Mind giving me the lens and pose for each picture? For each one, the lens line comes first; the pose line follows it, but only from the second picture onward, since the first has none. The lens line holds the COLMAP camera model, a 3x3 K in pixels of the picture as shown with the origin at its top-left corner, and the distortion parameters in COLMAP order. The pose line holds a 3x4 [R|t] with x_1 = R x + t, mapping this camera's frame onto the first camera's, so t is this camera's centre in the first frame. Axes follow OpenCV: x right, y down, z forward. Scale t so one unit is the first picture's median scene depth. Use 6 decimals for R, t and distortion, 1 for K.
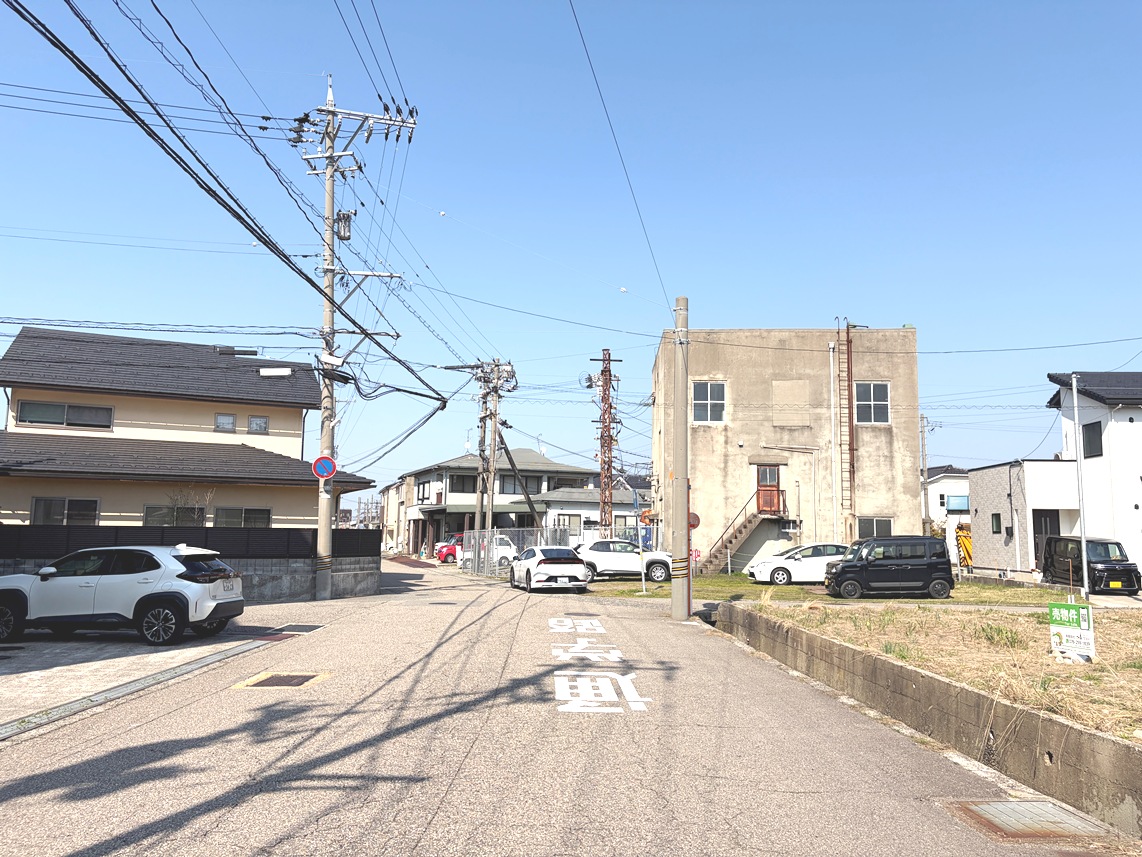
lens RADIAL K [[856.8, 0, 567.6], [0, 856.8, 438.1], [0, 0, 1]] dist [0.070926, -0.084145]
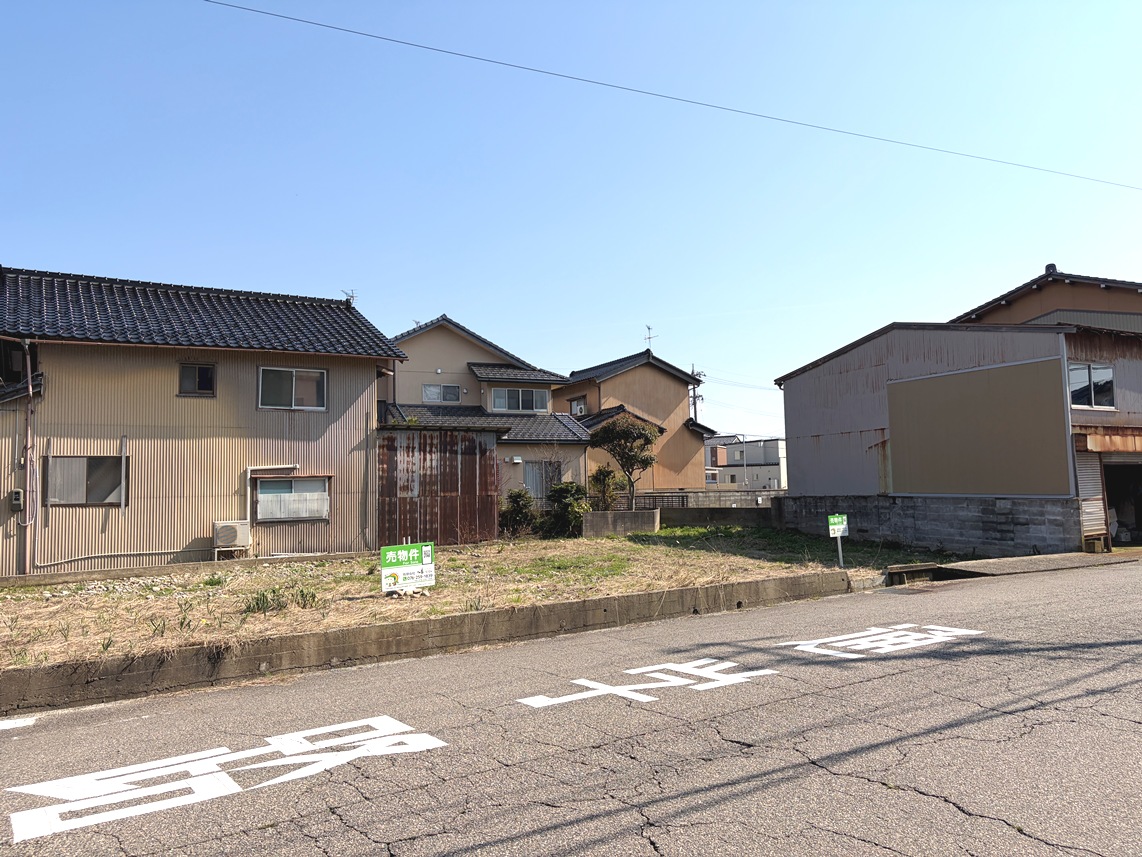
lens RADIAL K [[856.8, 0, 568.2], [0, 856.8, 435.3], [0, 0, 1]] dist [0.070926, -0.084145]
pose [[-0.564666, 0.048646, 0.823884, -0.162795], [-0.079878, 0.990354, -0.113222, 0.057741], [-0.821445, -0.129743, -0.555333, 0.526190]]
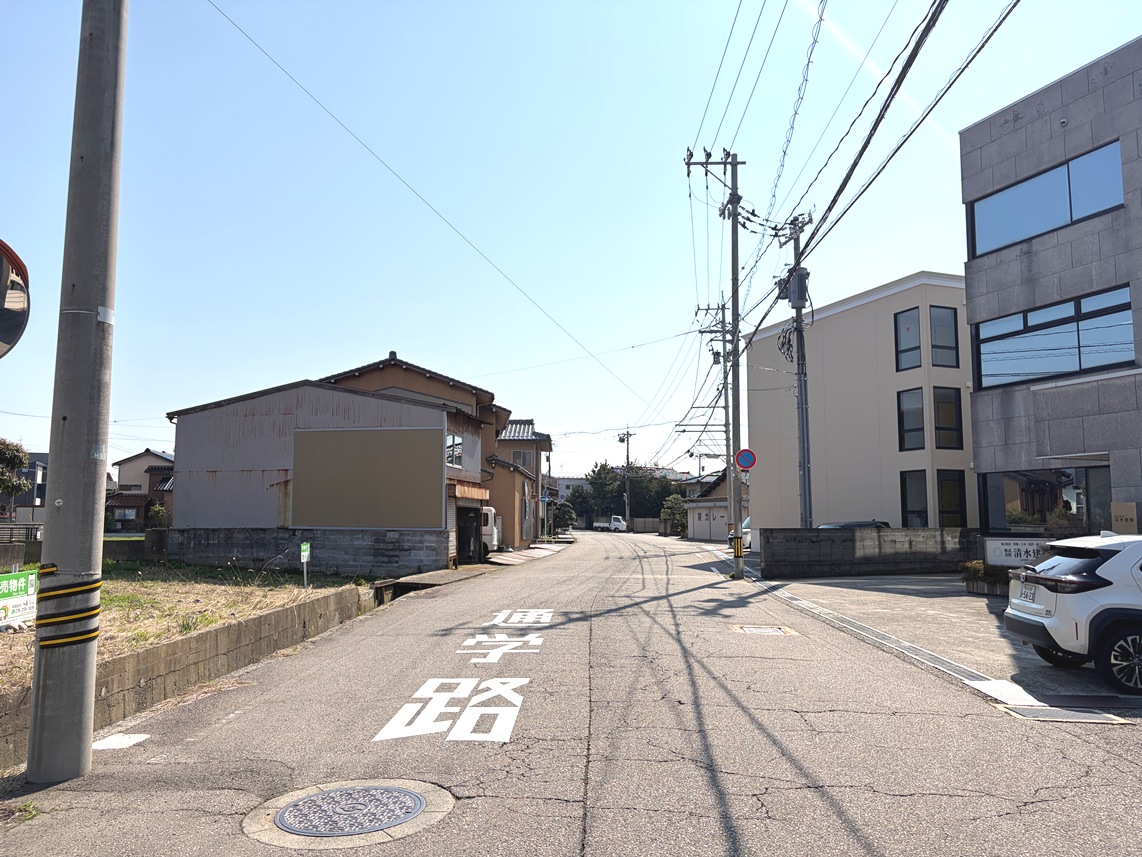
lens RADIAL K [[856.8, 0, 566.7], [0, 856.8, 440.2], [0, 0, 1]] dist [0.070926, -0.084145]
pose [[-0.998426, -0.010411, 0.055101, -0.033399], [-0.021370, 0.979103, -0.202239, 0.082528], [-0.051844, -0.203098, -0.977785, 0.704218]]
